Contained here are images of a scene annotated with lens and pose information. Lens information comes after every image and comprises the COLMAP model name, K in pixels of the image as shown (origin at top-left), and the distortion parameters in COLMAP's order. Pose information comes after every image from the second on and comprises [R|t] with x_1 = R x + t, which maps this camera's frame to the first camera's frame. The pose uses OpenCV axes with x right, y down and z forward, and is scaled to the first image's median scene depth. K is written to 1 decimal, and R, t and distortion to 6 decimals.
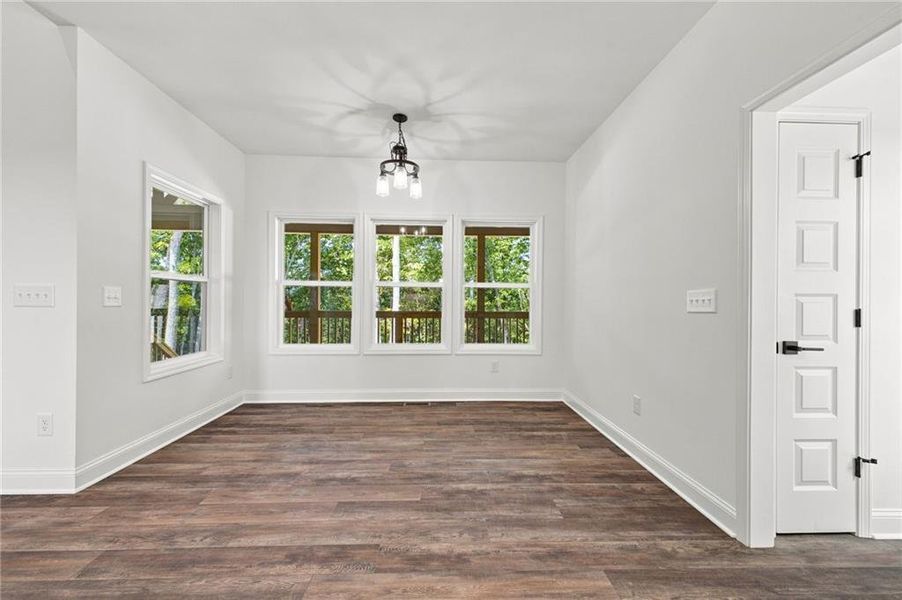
lens RADIAL K [[363.9, 0, 456.6], [0, 363.9, 301.1], [0, 0, 1]] dist [0.008188, -0.000659]
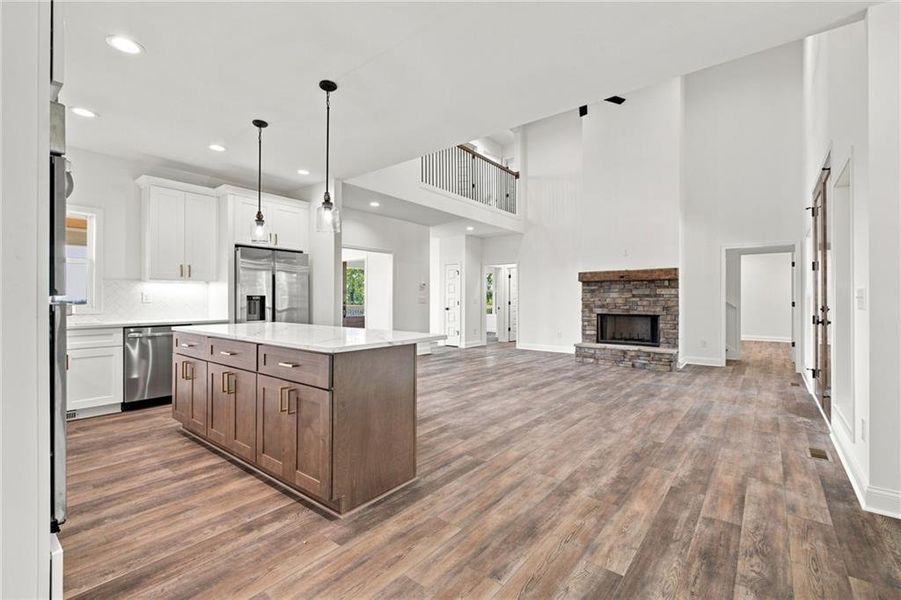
lens RADIAL K [[390.1, 0, 443.5], [0, 390.1, 299.8], [0, 0, 1]] dist [0.006082, -0.001767]
pose [[-0.668628, -0.010953, -0.743517, 0.283060], [-0.009944, 0.999934, -0.005788, 0.004519], [0.743531, 0.003523, -0.668692, 0.586746]]
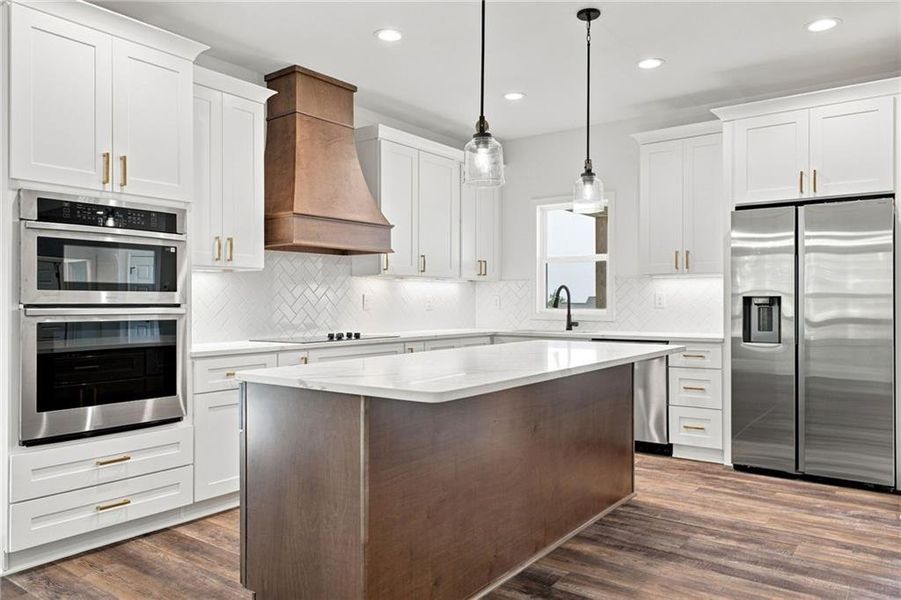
lens RADIAL K [[640.0, 0, 460.3], [0, 640.0, 300.5], [0, 0, 1]] dist [0.007430, 0.001529]
pose [[-0.783090, -0.007522, 0.621863, -0.738518], [-0.004960, 0.999971, 0.005849, -0.009503], [-0.621889, 0.001496, -0.783104, 0.454788]]
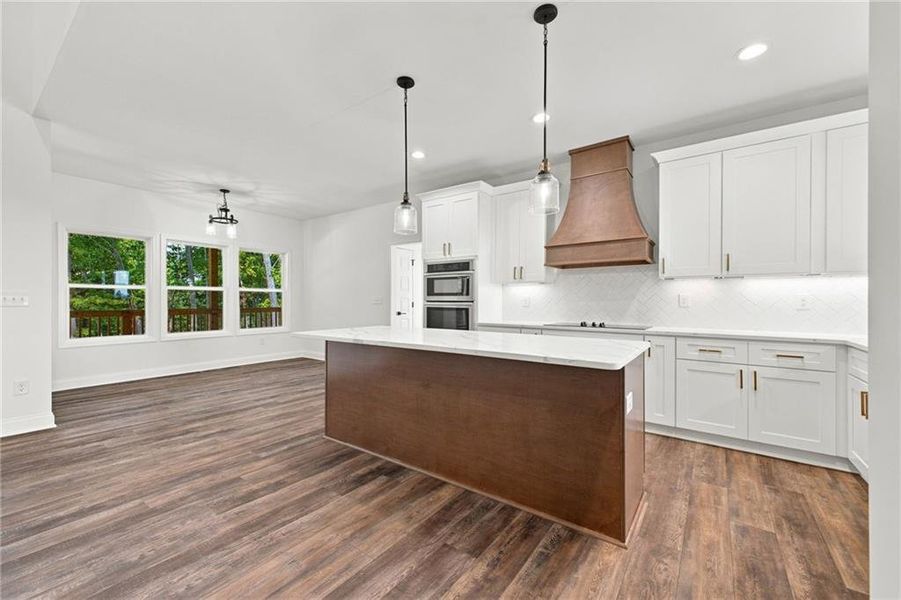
lens RADIAL K [[363.5, 0, 455.6], [0, 363.5, 301.9], [0, 0, 1]] dist [0.008188, -0.000659]
pose [[0.613786, -0.009375, 0.789417, -0.823721], [0.004498, 0.999955, 0.008379, -0.004176], [-0.789460, -0.001592, 0.613800, -0.856165]]
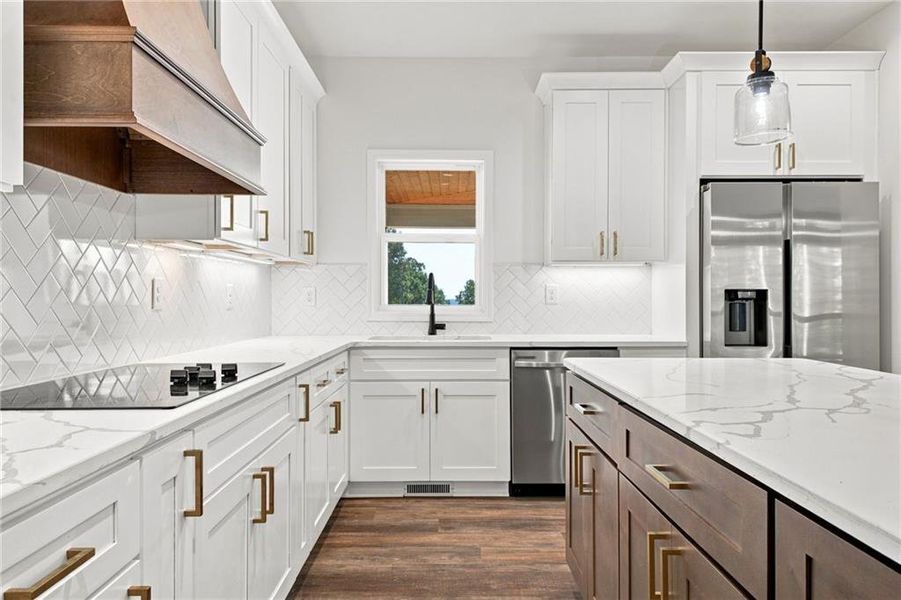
lens RADIAL K [[610.7, 0, 456.2], [0, 610.7, 296.1], [0, 0, 1]] dist [0.032743, -0.012075]
pose [[-0.999146, -0.010061, 0.040064, 0.084271], [-0.010084, 0.999949, -0.000385, 0.003976], [-0.040058, -0.000789, -0.999197, 0.076075]]
